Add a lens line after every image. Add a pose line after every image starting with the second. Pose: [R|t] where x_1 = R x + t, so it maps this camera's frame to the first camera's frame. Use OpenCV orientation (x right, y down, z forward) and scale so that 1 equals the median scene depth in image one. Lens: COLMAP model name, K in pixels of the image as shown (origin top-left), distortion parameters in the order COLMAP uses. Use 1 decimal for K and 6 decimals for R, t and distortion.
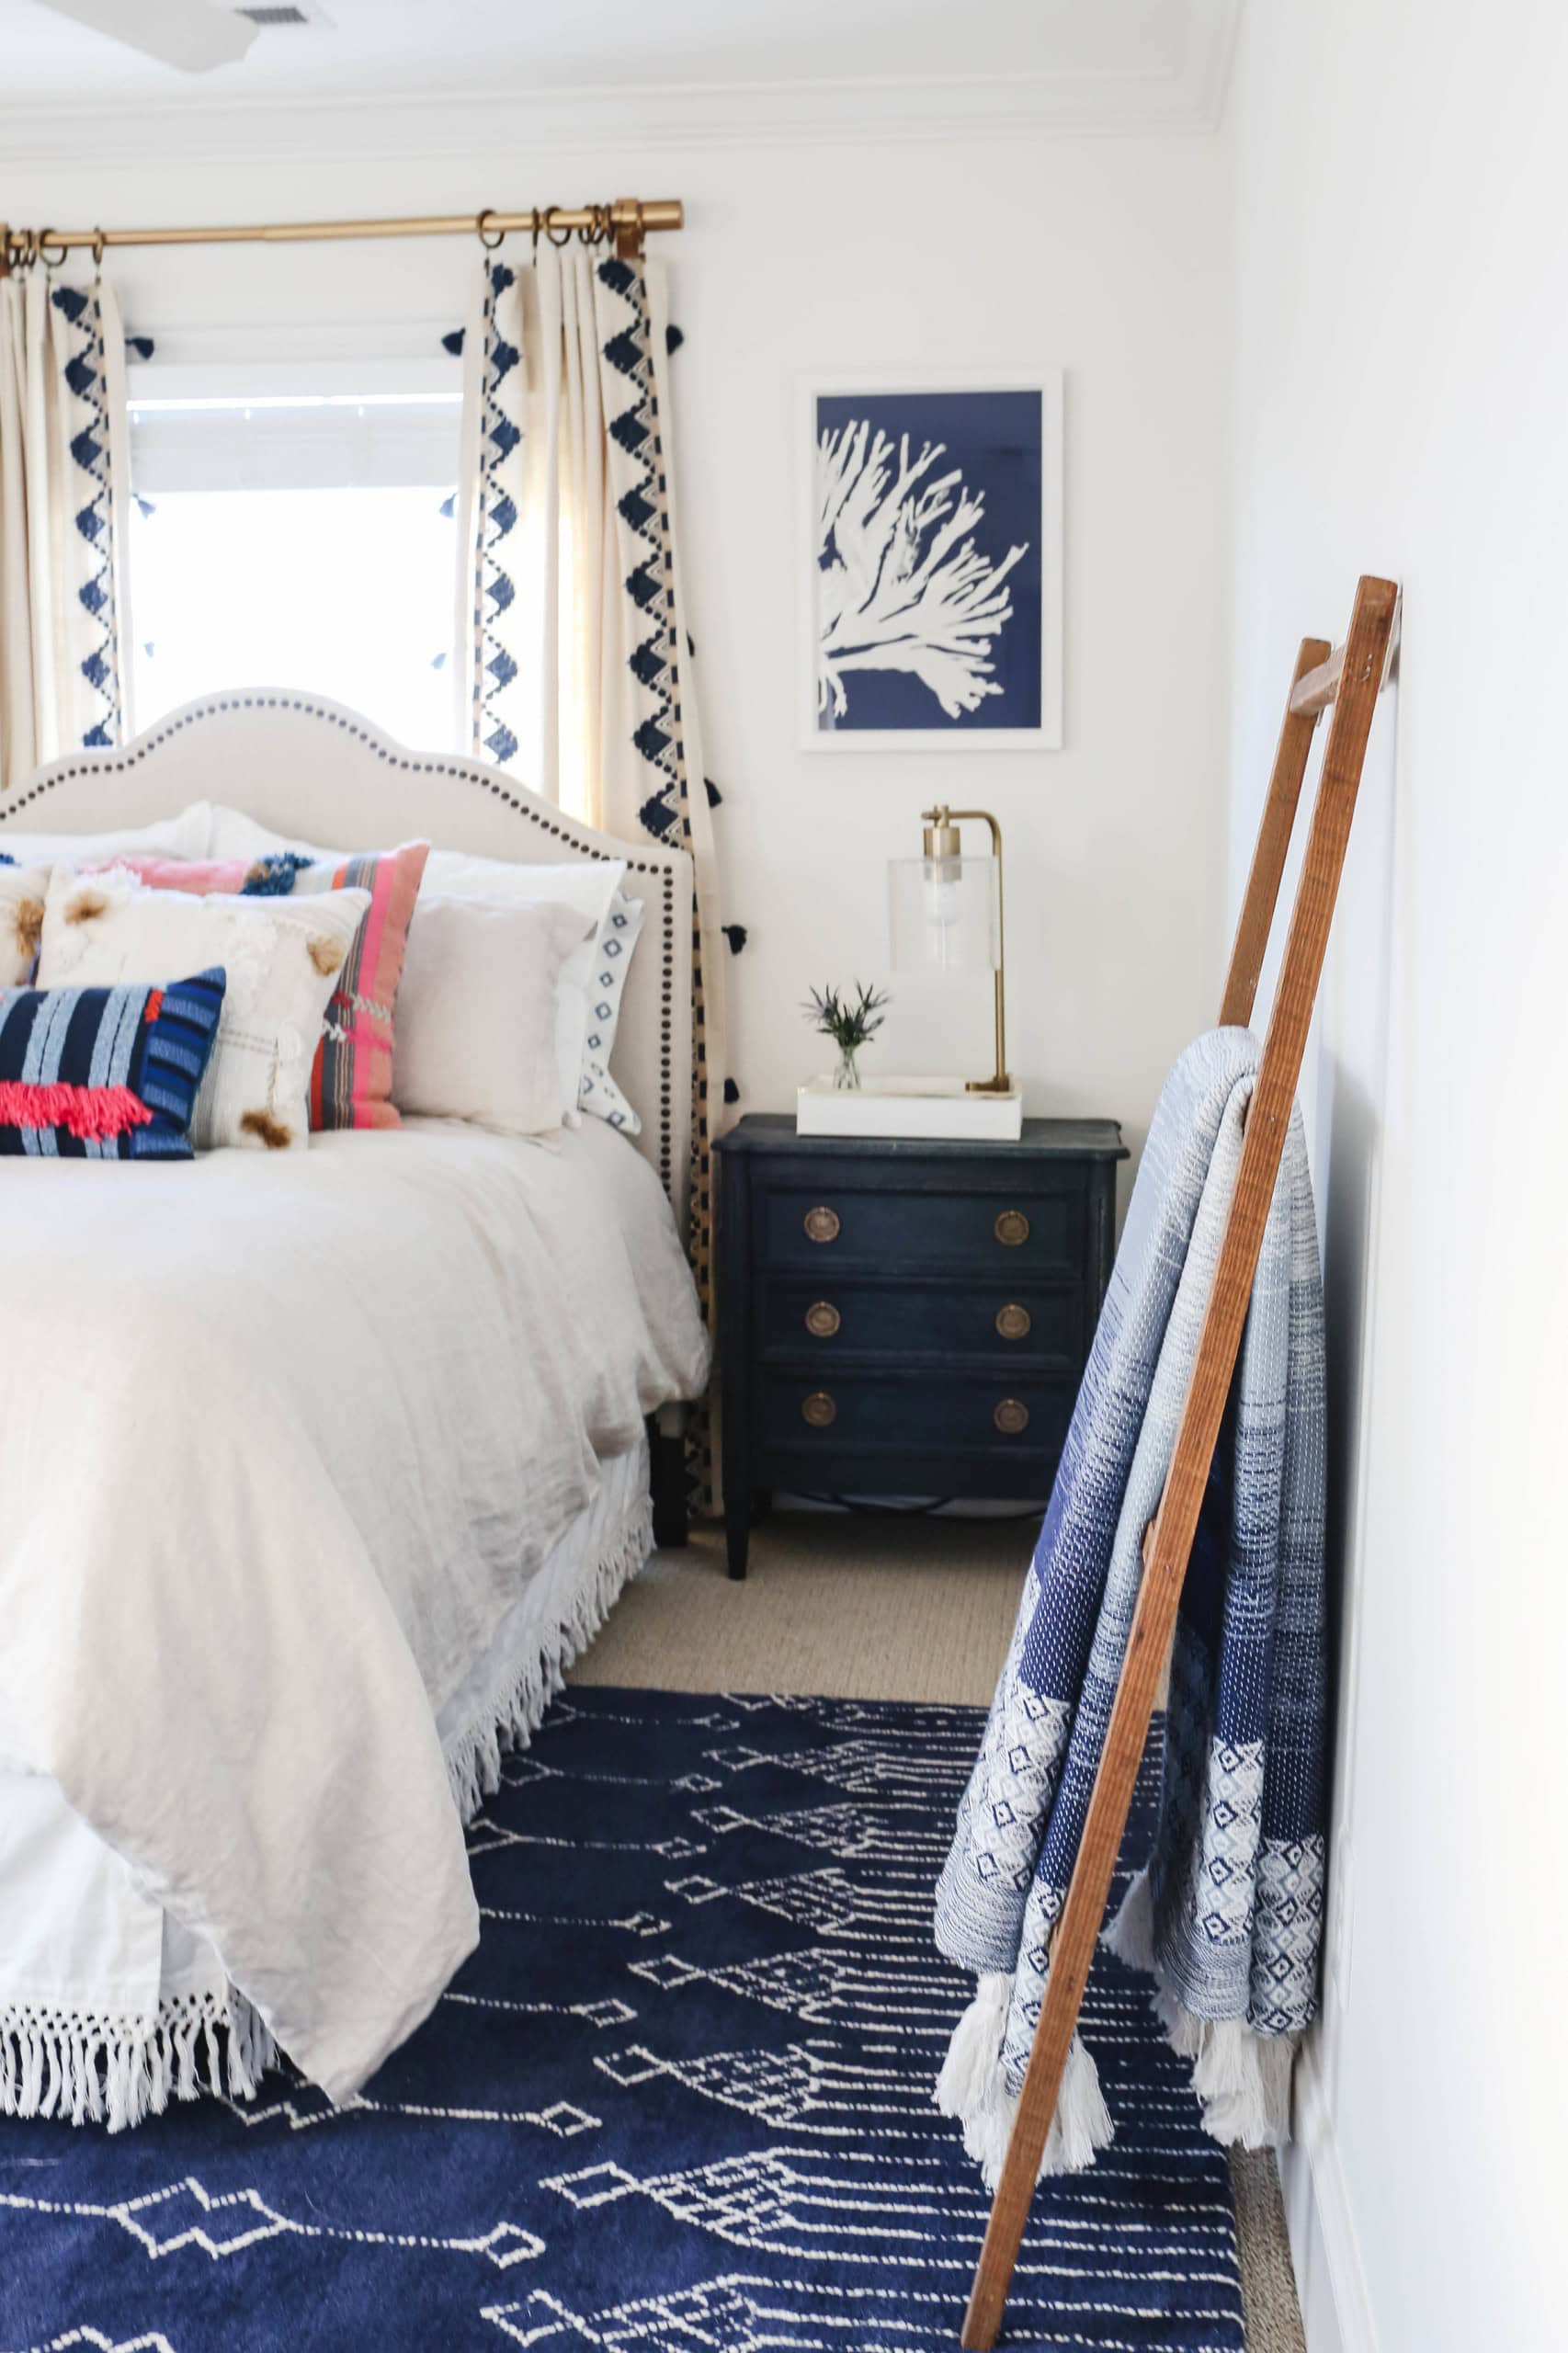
lens RADIAL K [[2312.4, 0, 784.0], [0, 2312.4, 1176.5], [0, 0, 1]] dist [-0.031102, 0.005887]
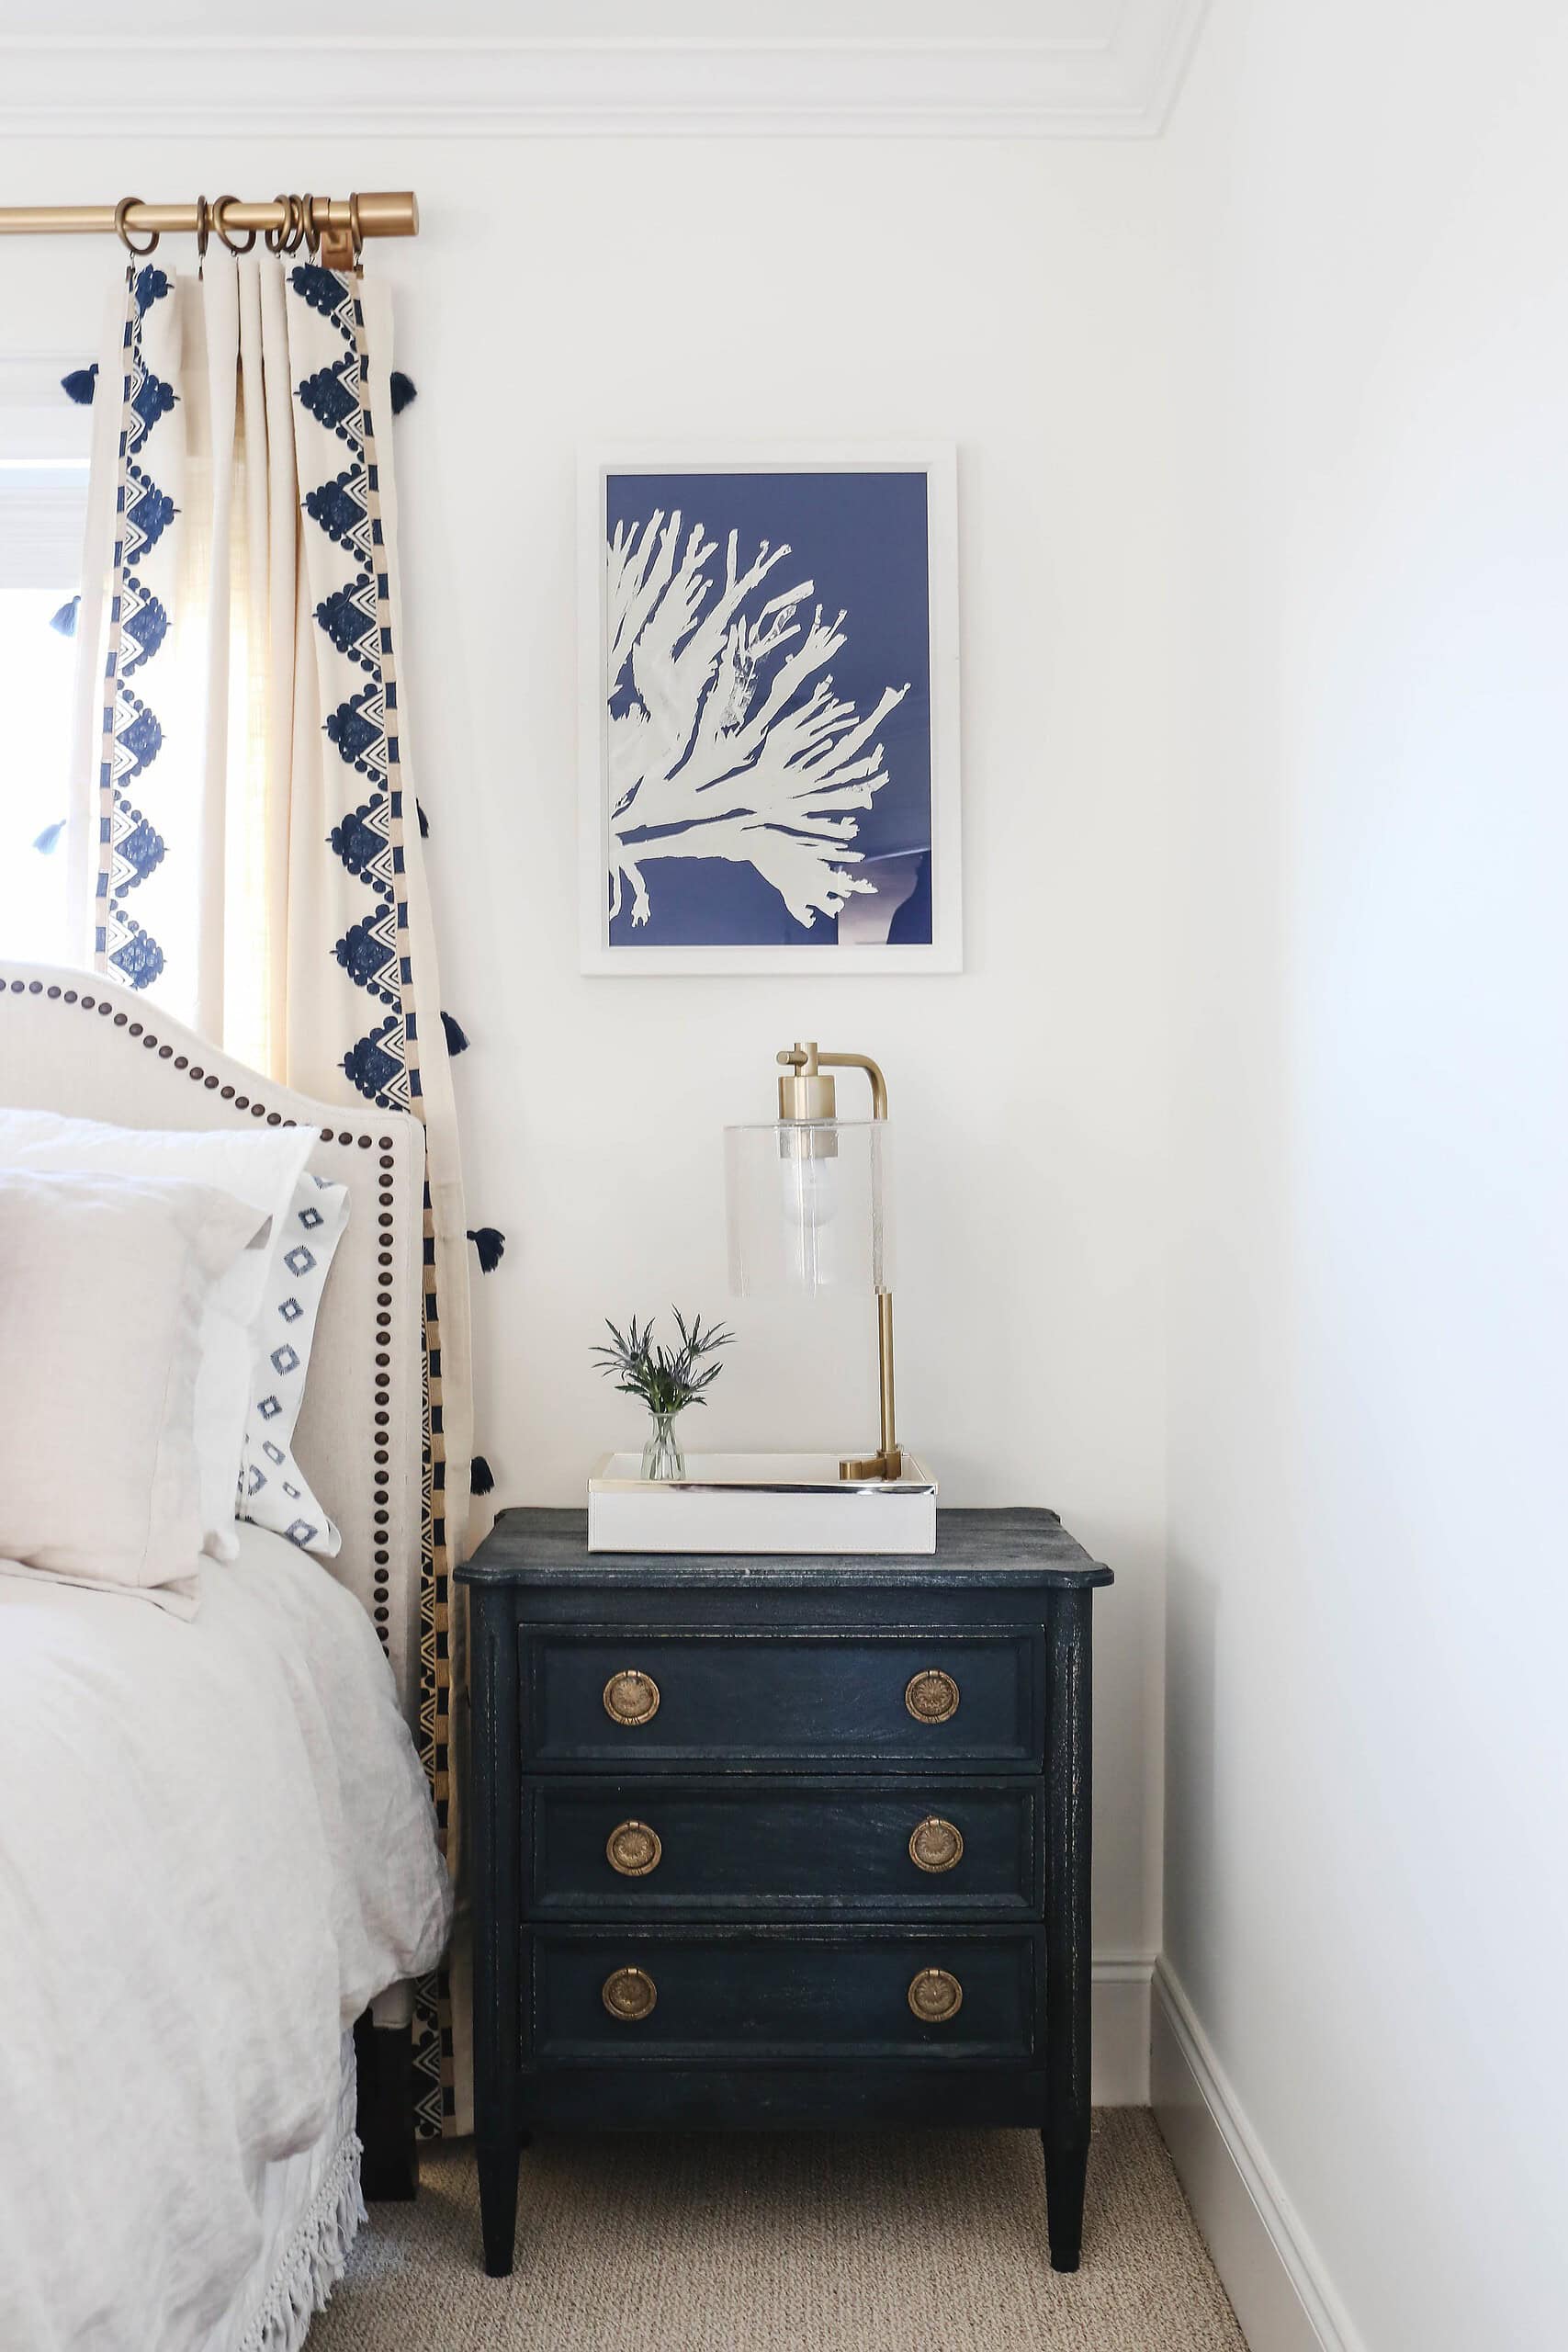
lens RADIAL K [[2504.2, 0, 784.0], [0, 2504.2, 1176.0], [0, 0, 1]] dist [-0.116467, 0.144404]
pose [[0.994433, -0.001947, 0.105353, -0.012347], [0.016194, 0.990775, -0.134548, -0.025665], [-0.104119, 0.135505, 0.985291, 0.284887]]
